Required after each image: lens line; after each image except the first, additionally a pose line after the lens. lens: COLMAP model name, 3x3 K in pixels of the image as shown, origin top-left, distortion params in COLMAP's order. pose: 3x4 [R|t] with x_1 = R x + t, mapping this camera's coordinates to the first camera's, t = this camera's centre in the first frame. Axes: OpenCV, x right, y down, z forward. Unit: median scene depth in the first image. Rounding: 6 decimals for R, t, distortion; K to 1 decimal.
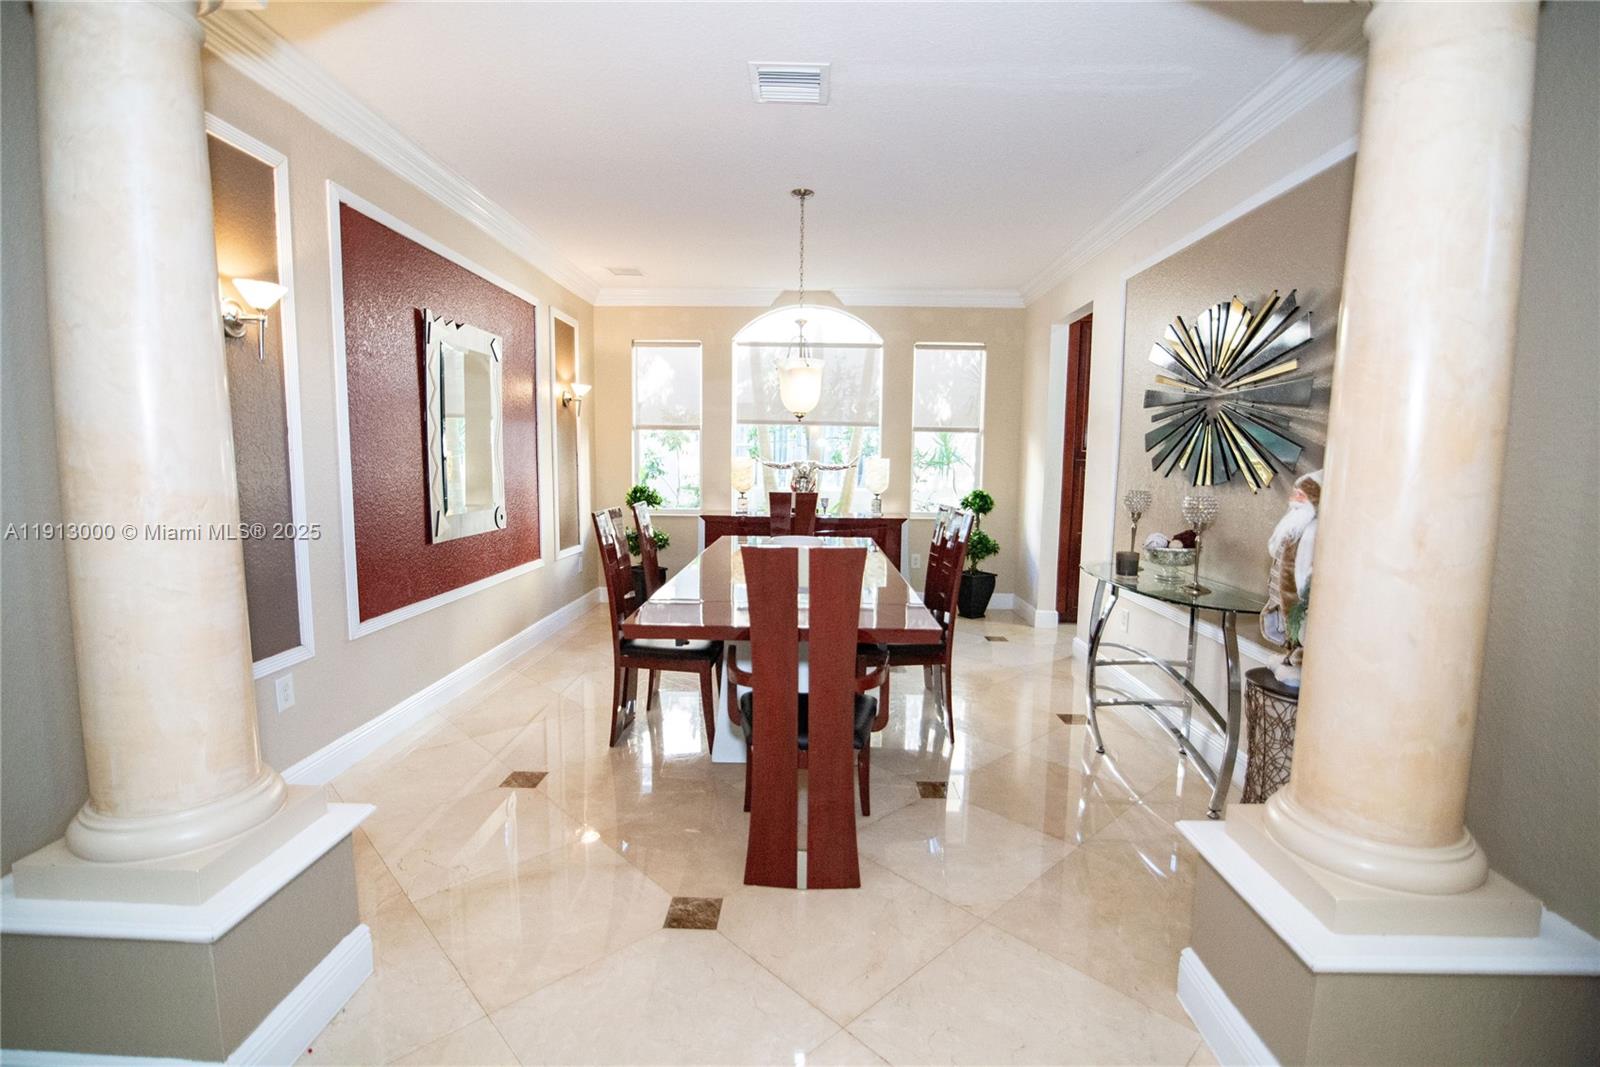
lens RADIAL K [[734.8, 0, 801.4], [0, 734.8, 539.0], [0, 0, 1]] dist [-0.017522, 0.000058]
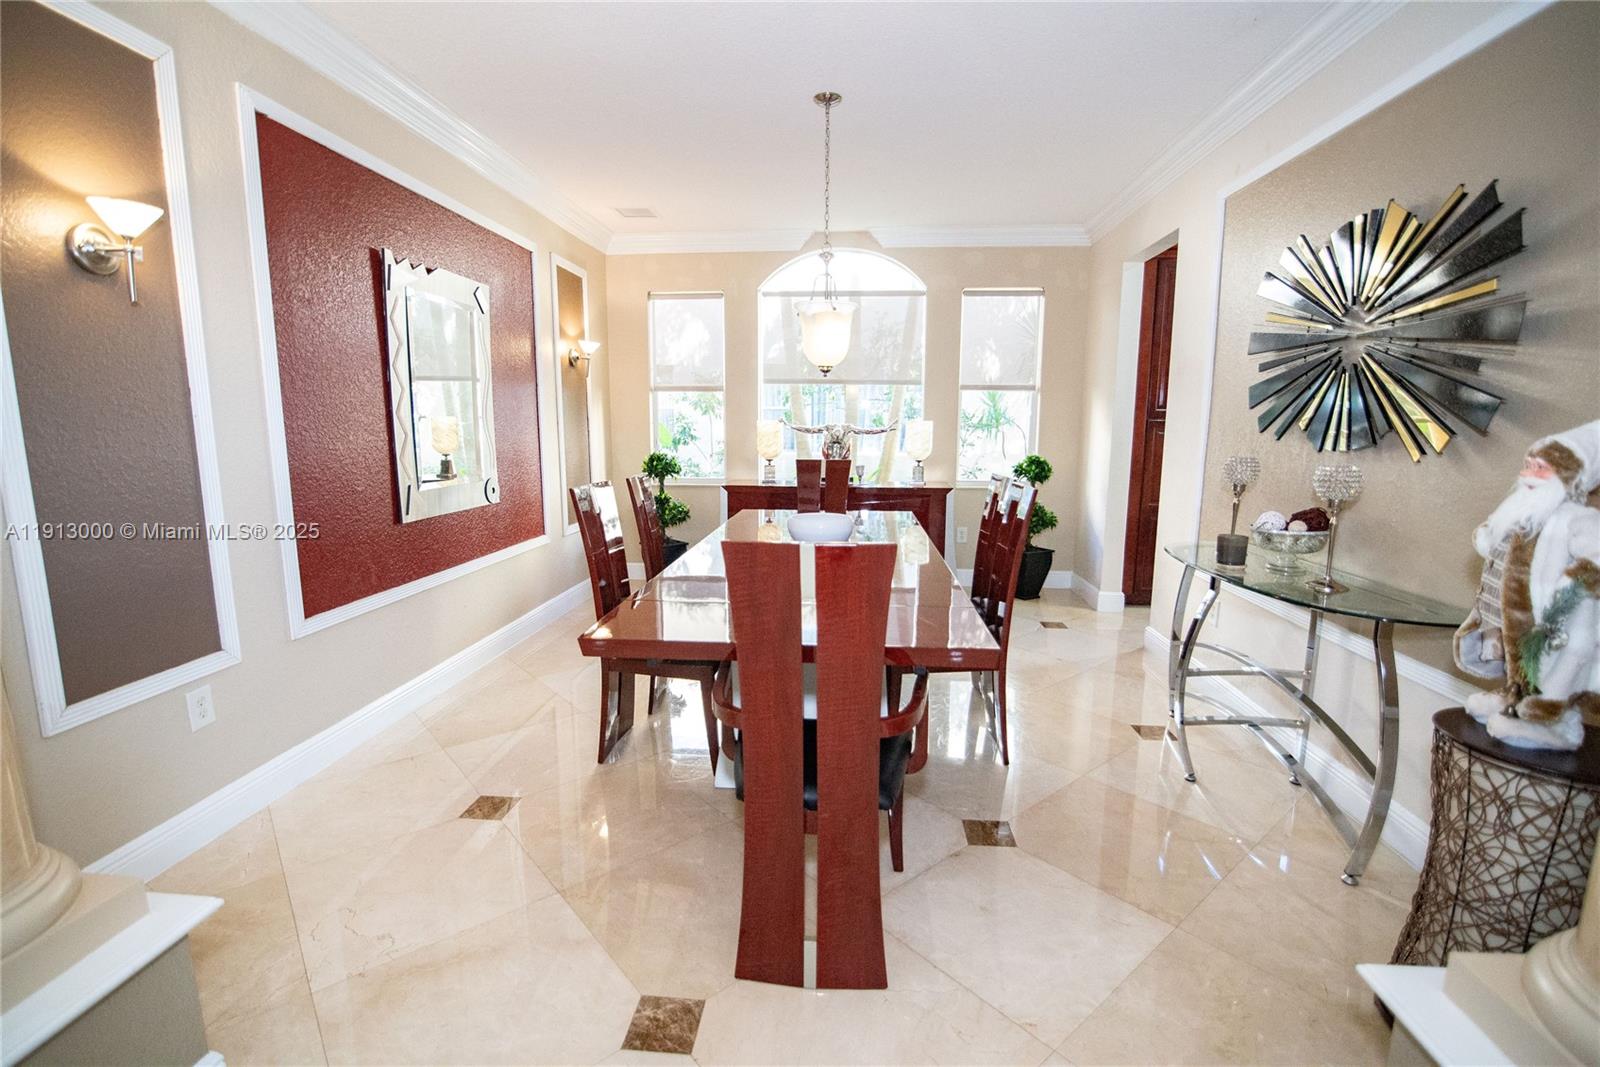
lens RADIAL K [[734.8, 0, 801.4], [0, 734.8, 539.0], [0, 0, 1]] dist [-0.017522, 0.000058]
pose [[0.998236, 0.000265, -0.059370, 0.023309], [0.002594, 0.998841, 0.048068, -0.016241], [0.059314, -0.048137, 0.997078, 0.167367]]
